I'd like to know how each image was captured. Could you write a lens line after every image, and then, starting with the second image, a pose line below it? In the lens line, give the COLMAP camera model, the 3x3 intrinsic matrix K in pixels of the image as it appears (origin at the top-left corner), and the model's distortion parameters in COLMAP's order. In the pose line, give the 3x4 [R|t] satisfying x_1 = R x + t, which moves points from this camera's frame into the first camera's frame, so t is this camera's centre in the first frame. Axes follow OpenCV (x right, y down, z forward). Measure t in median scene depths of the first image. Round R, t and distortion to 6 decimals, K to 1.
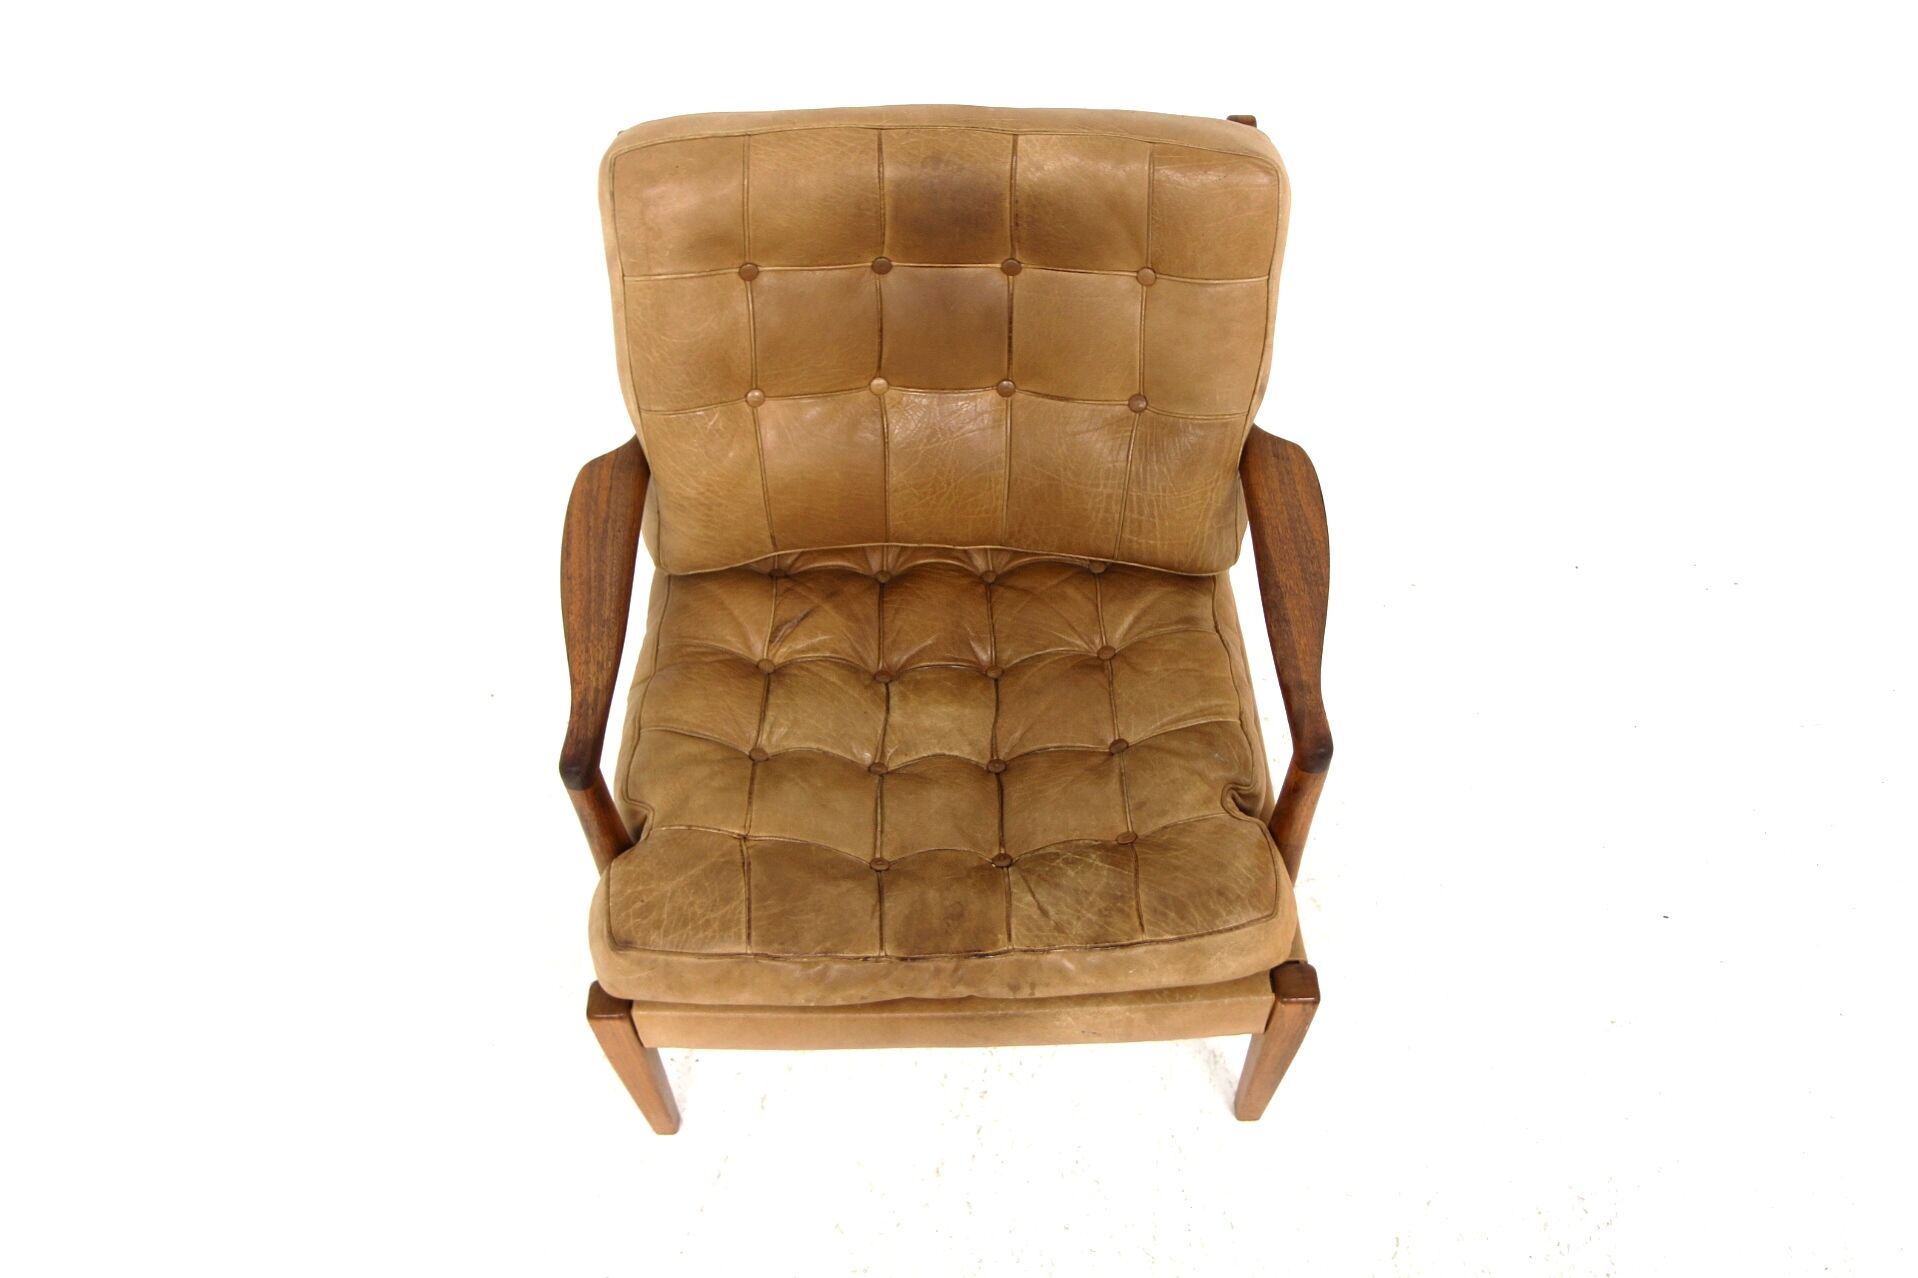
lens RADIAL K [[1581.0, 0, 947.1], [0, 1581.0, 637.7], [0, 0, 1]] dist [-0.056741, -0.000637]
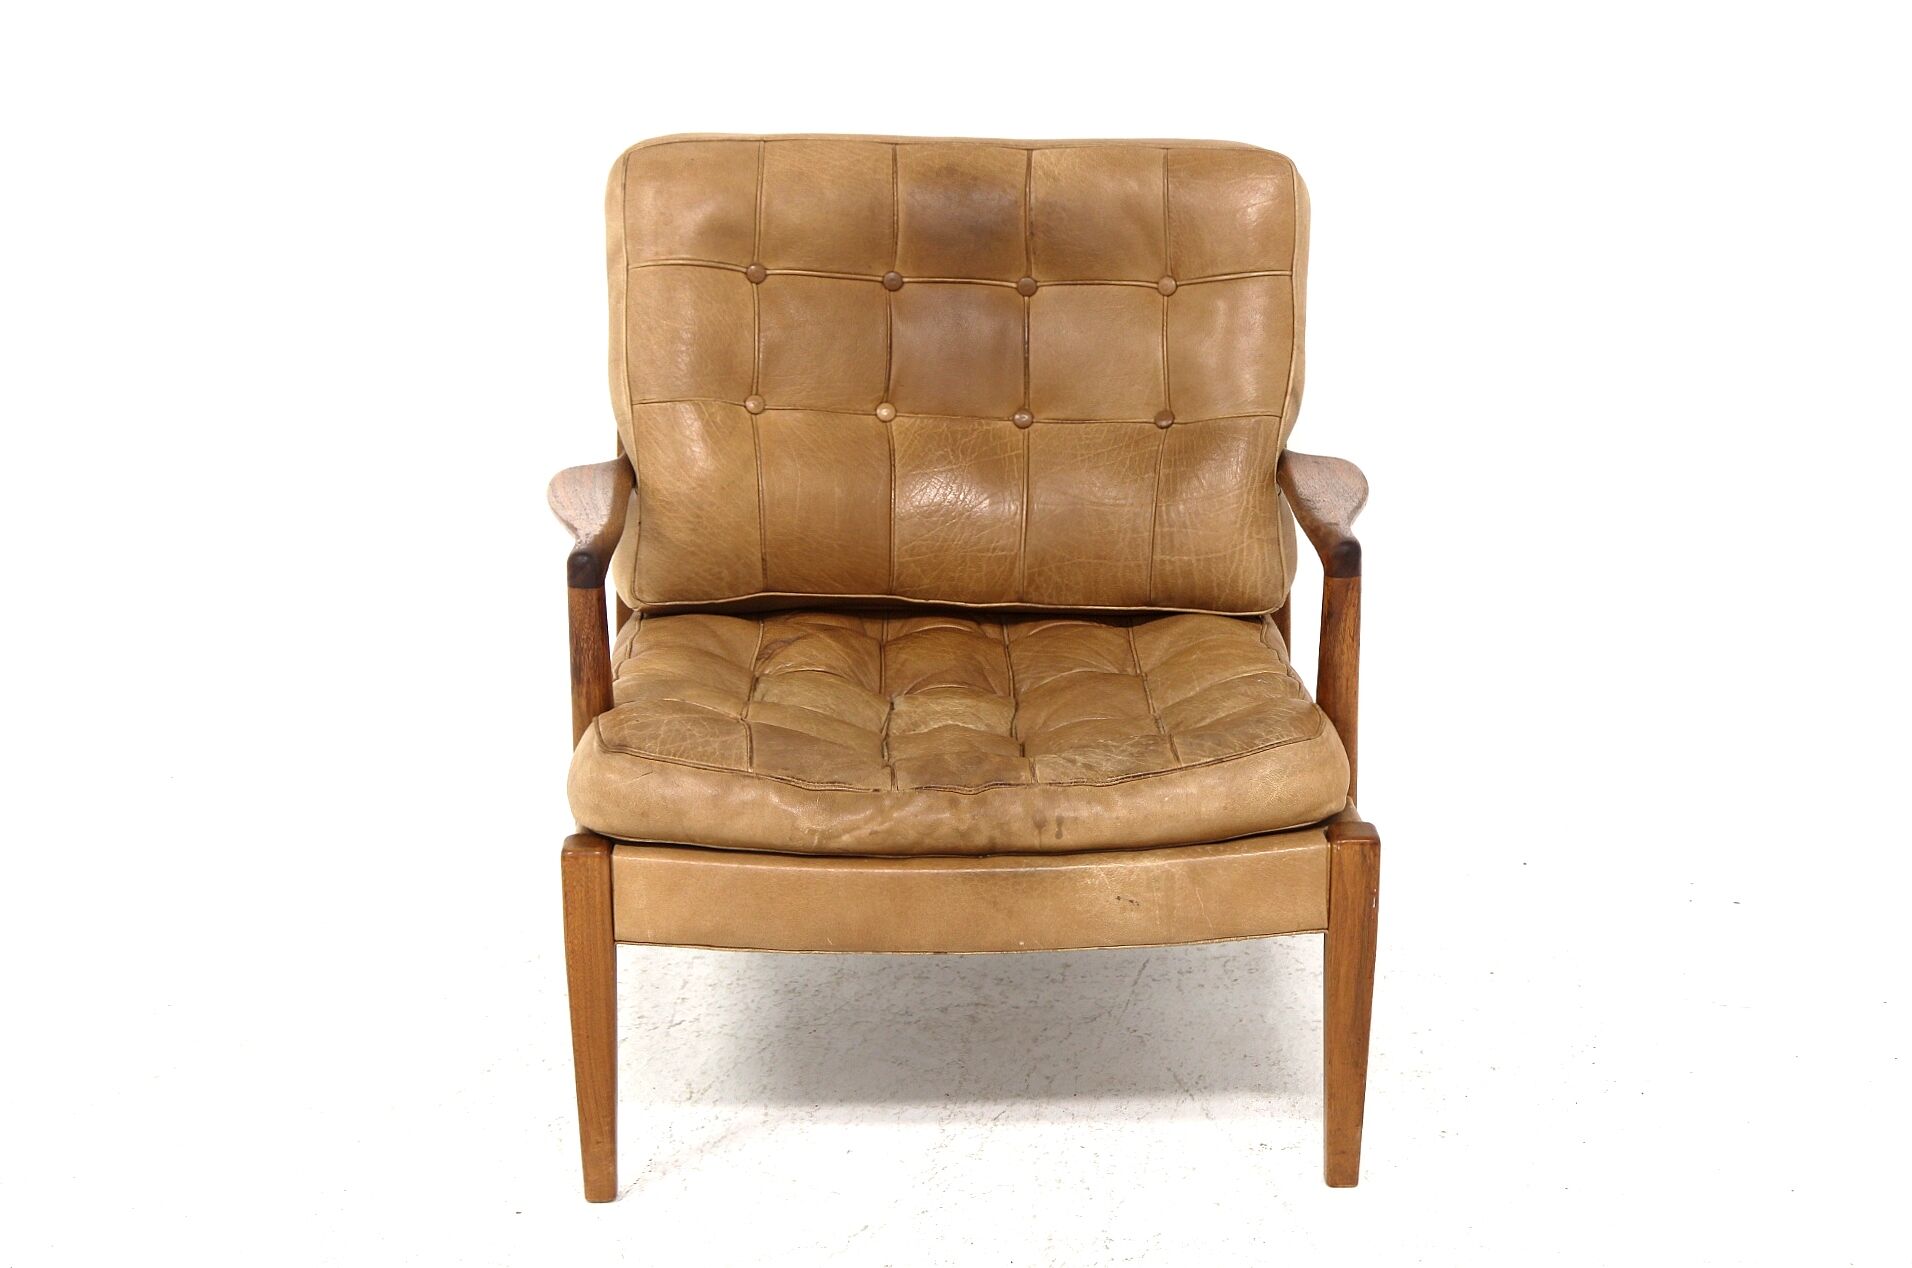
lens RADIAL K [[3328.5, 0, 953.2], [0, 3328.5, 640.4], [0, 0, 1]] dist [0.195755, 0.000000]
pose [[0.999792, 0.011065, 0.017132, -0.036439], [-0.000234, 0.846194, -0.532875, 1.020938], [-0.020393, 0.532760, 0.846020, -0.599850]]
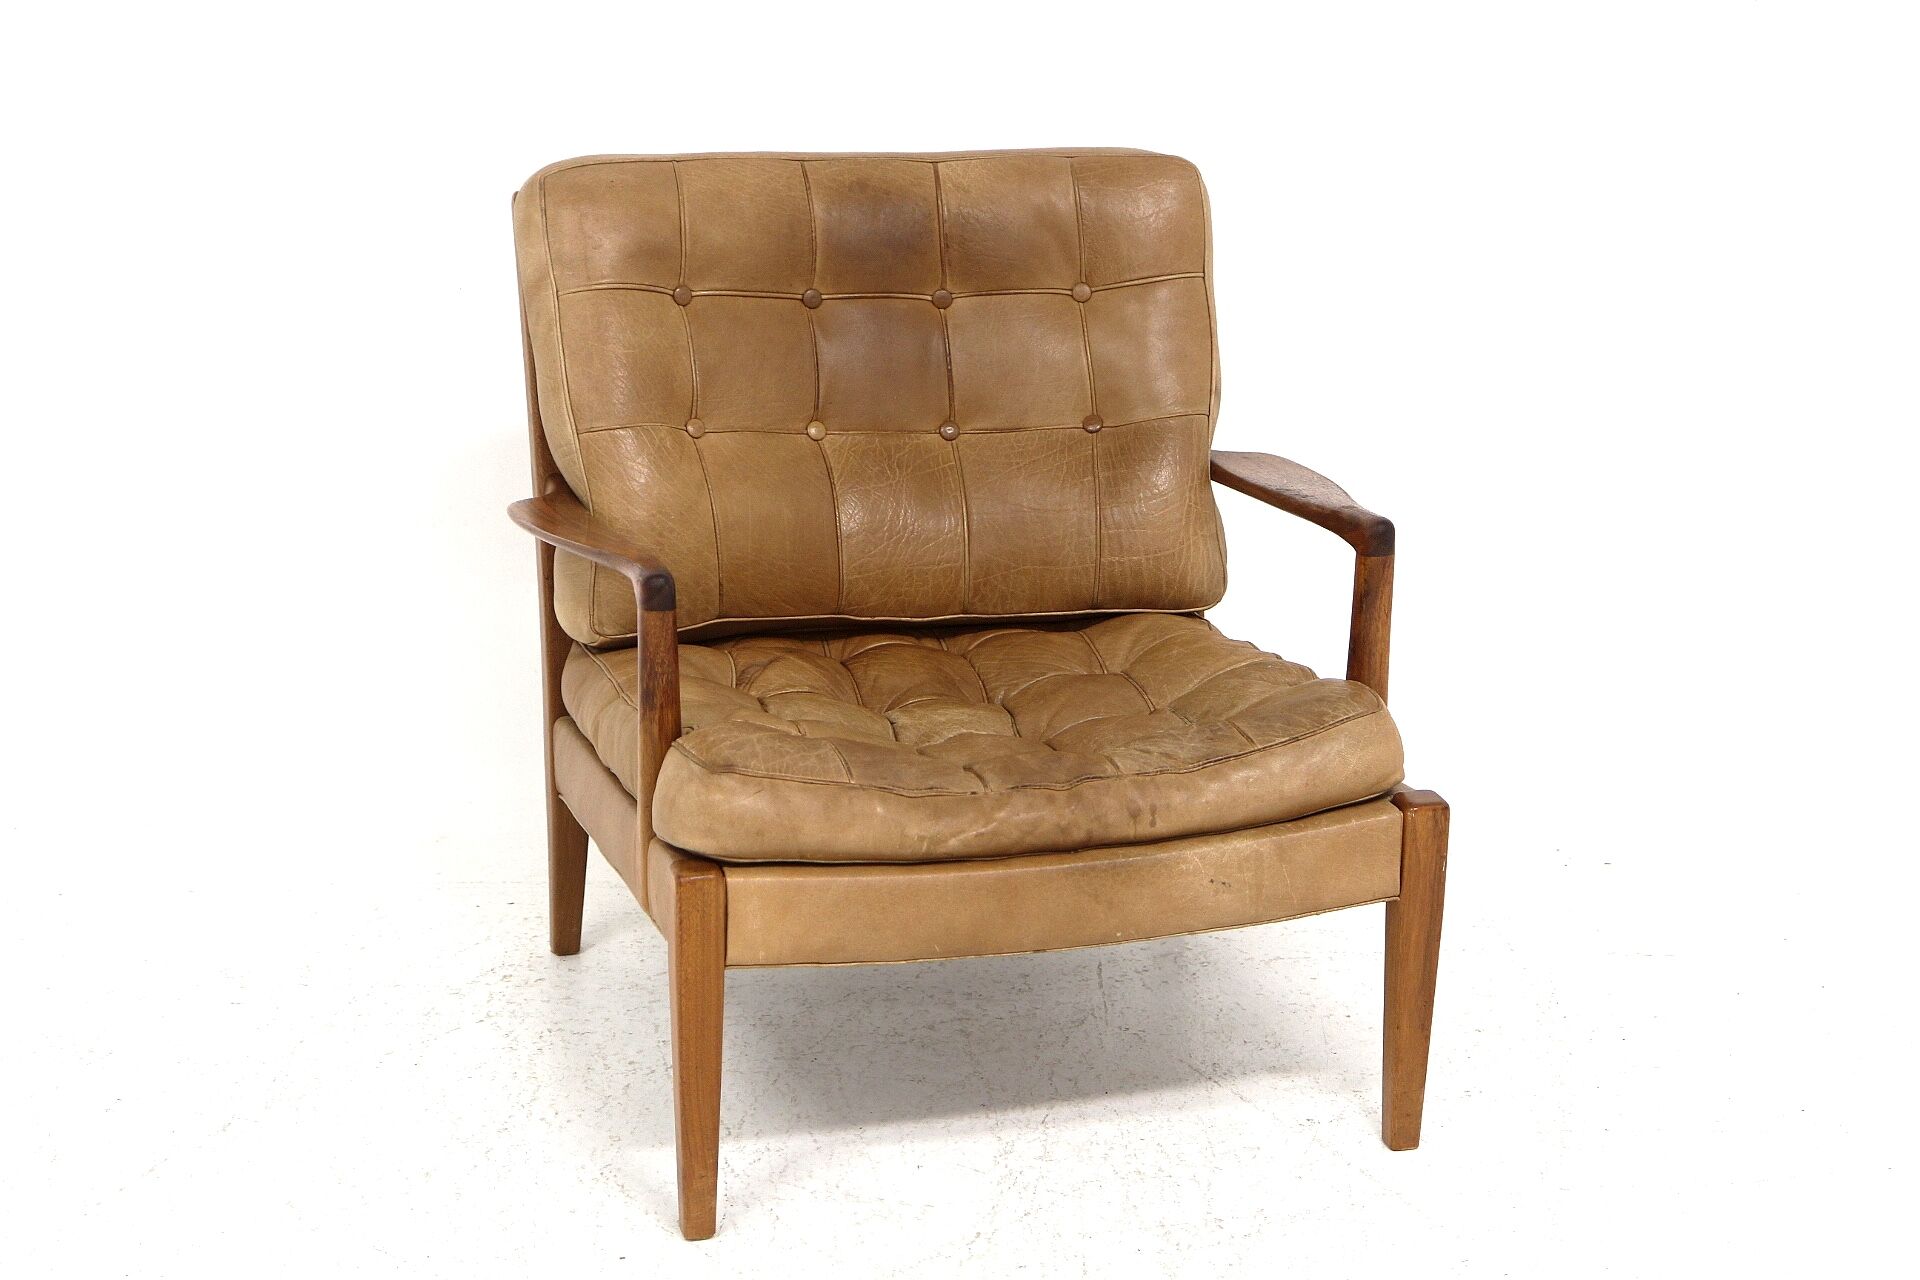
lens RADIAL K [[3563.6, 0, 966.0], [0, 3563.6, 635.1], [0, 0, 1]] dist [0.221886, 0.000000]
pose [[0.961337, -0.051125, 0.270589, -0.538458], [0.193456, 0.824677, -0.531491, 1.080732], [-0.195976, 0.563288, 0.802683, -0.626919]]
